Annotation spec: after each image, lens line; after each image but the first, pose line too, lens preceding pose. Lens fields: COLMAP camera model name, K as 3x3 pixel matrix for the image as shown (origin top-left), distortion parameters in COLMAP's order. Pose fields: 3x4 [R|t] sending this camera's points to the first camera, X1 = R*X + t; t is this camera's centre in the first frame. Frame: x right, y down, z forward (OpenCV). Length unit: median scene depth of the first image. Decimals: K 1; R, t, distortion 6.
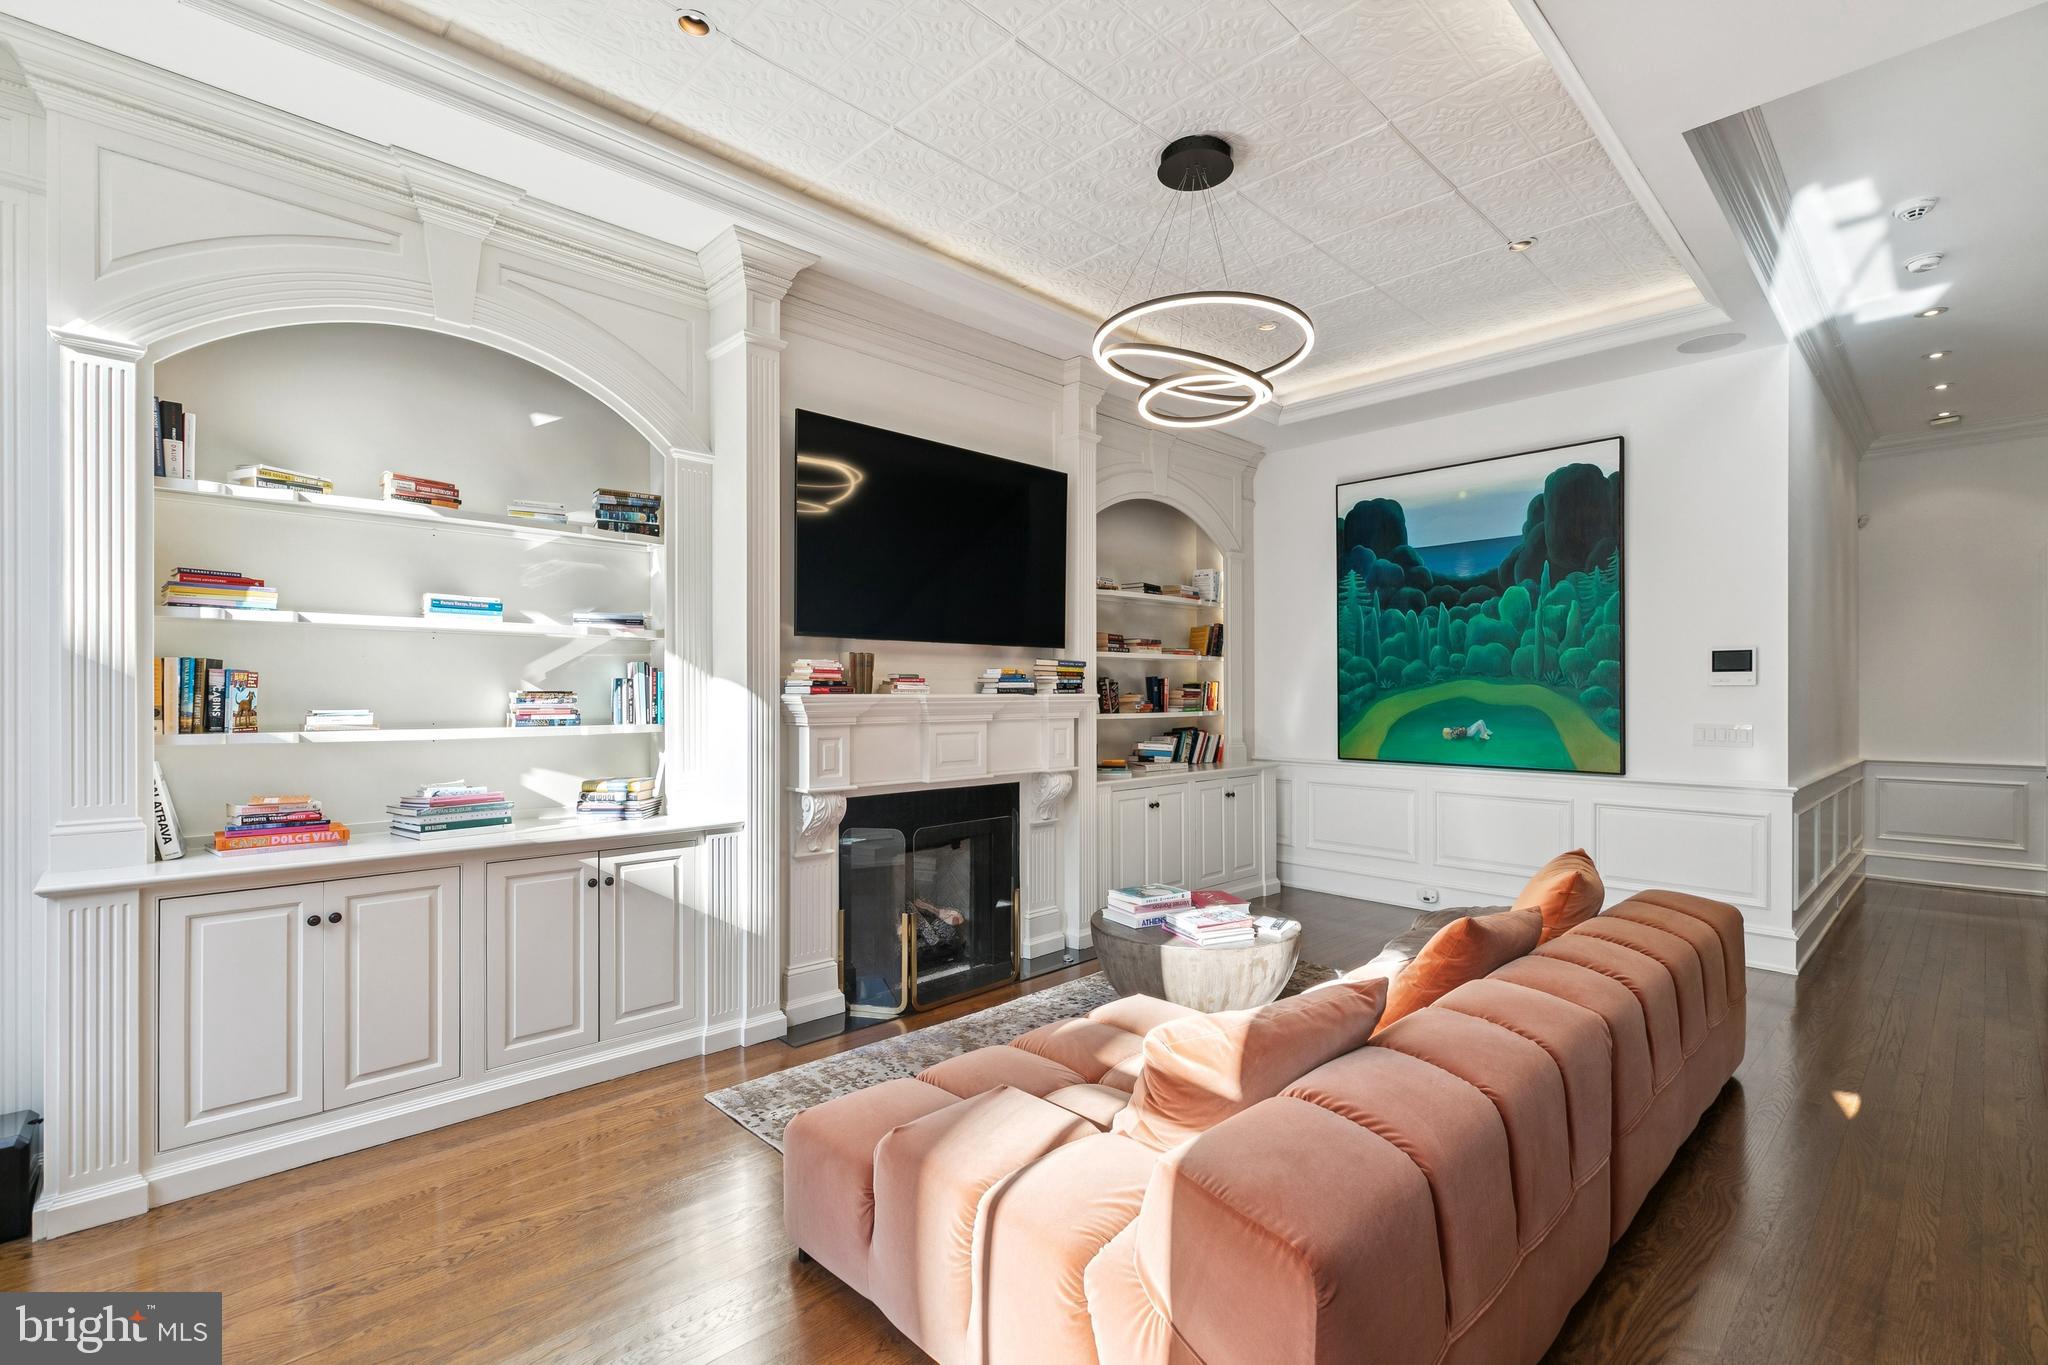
lens RADIAL K [[918.9, 0, 1026.7], [0, 918.9, 689.0], [0, 0, 1]] dist [0.008483, -0.000941]
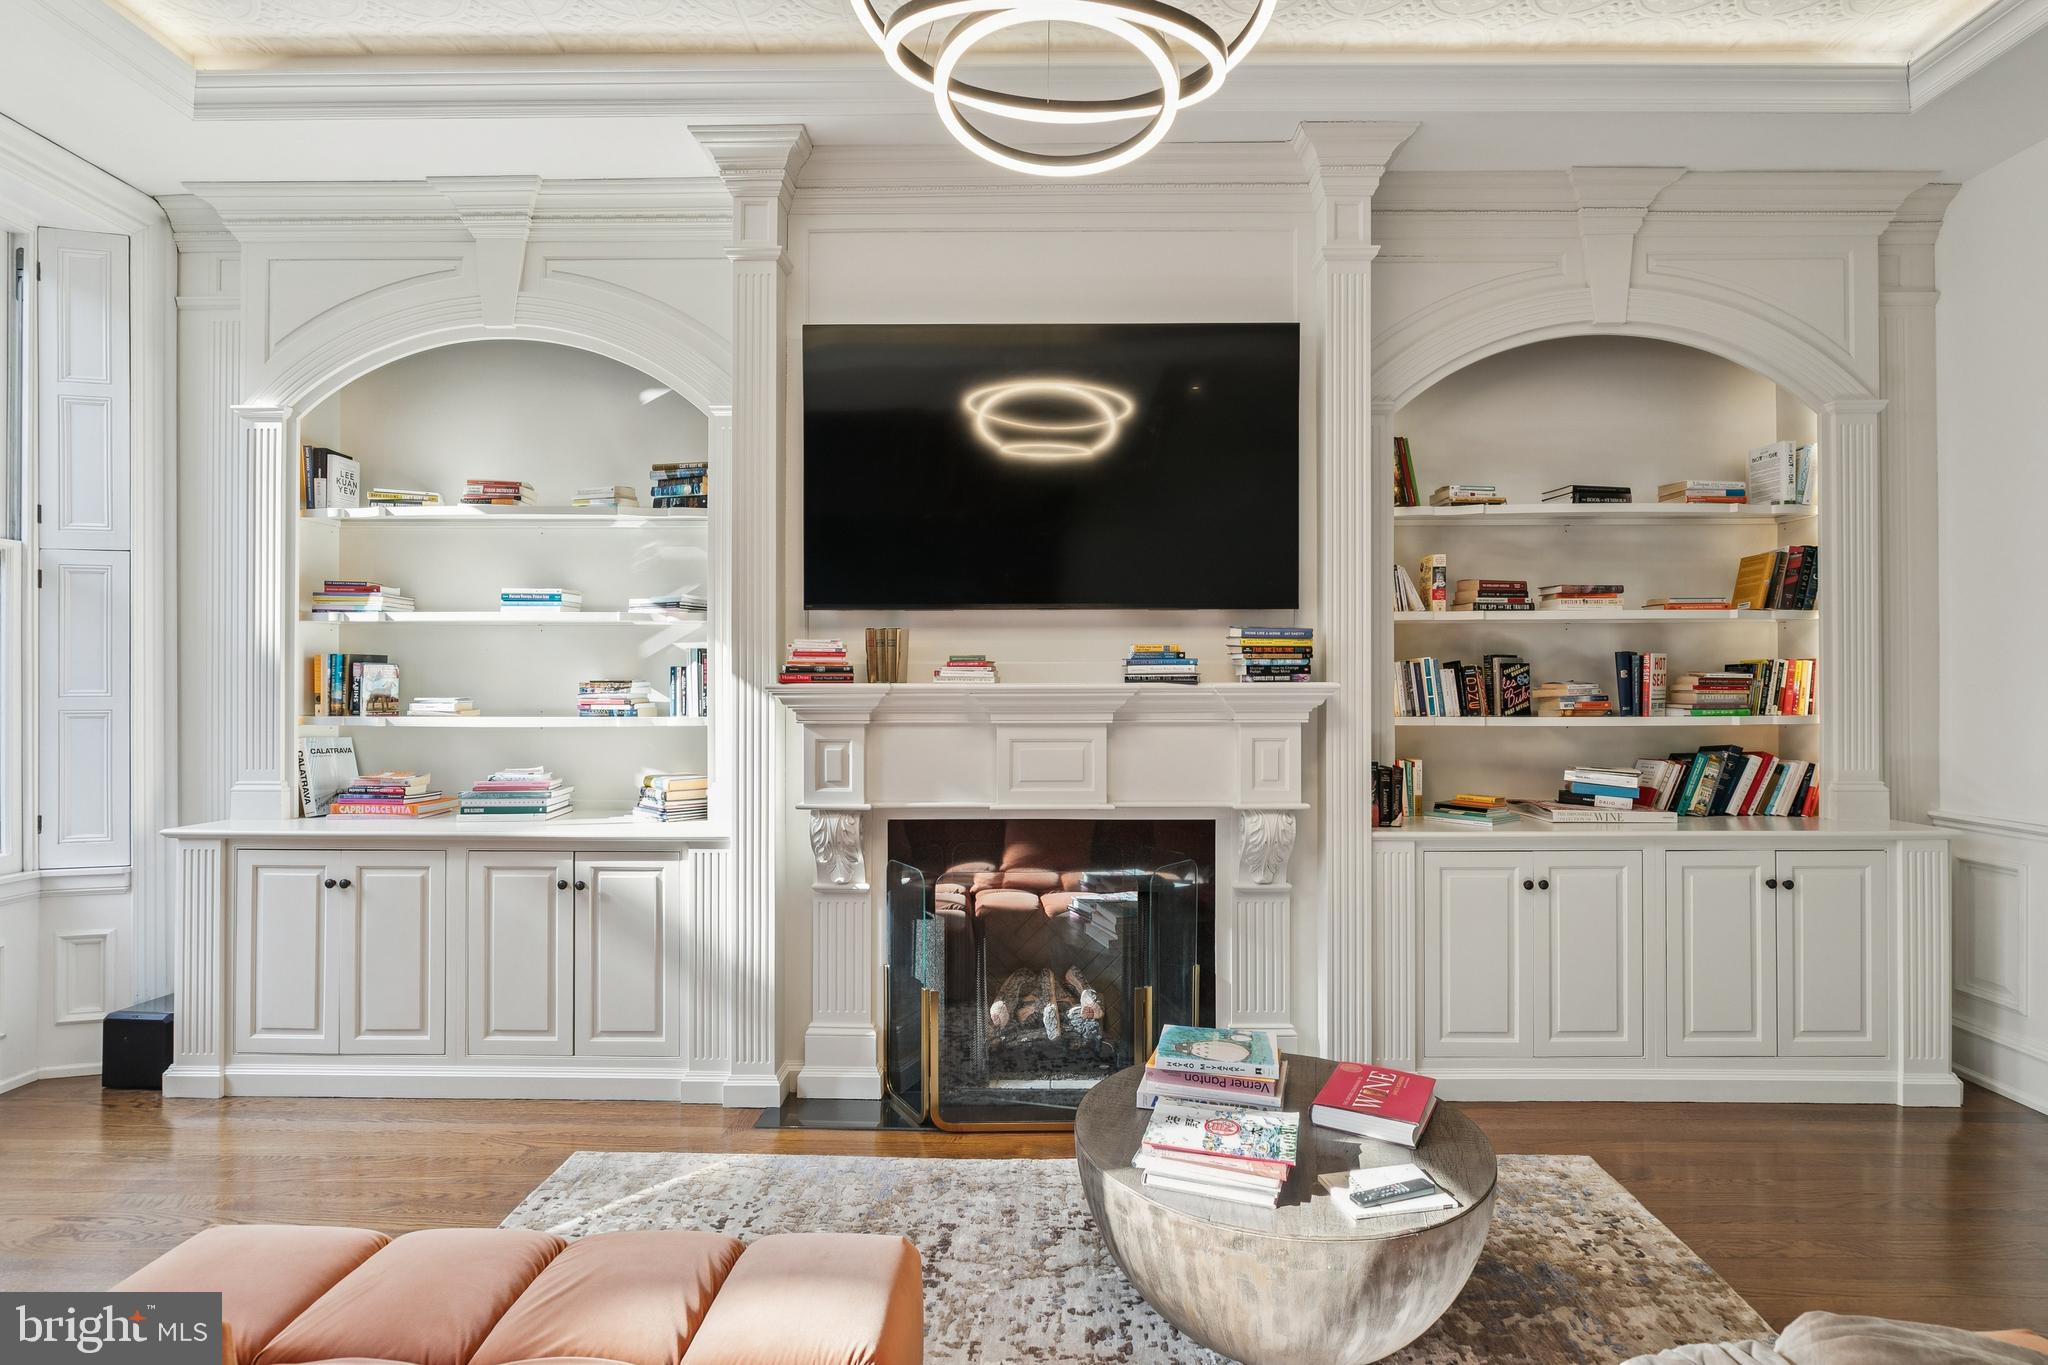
lens RADIAL K [[972.6, 0, 1025.6], [0, 972.6, 678.4], [0, 0, 1]] dist [-0.004729, 0.001320]
pose [[0.713270, -0.005789, -0.700865, 0.497824], [0.003976, 0.999983, -0.004213, 0.005843], [0.700878, 0.000218, 0.713281, 0.556994]]
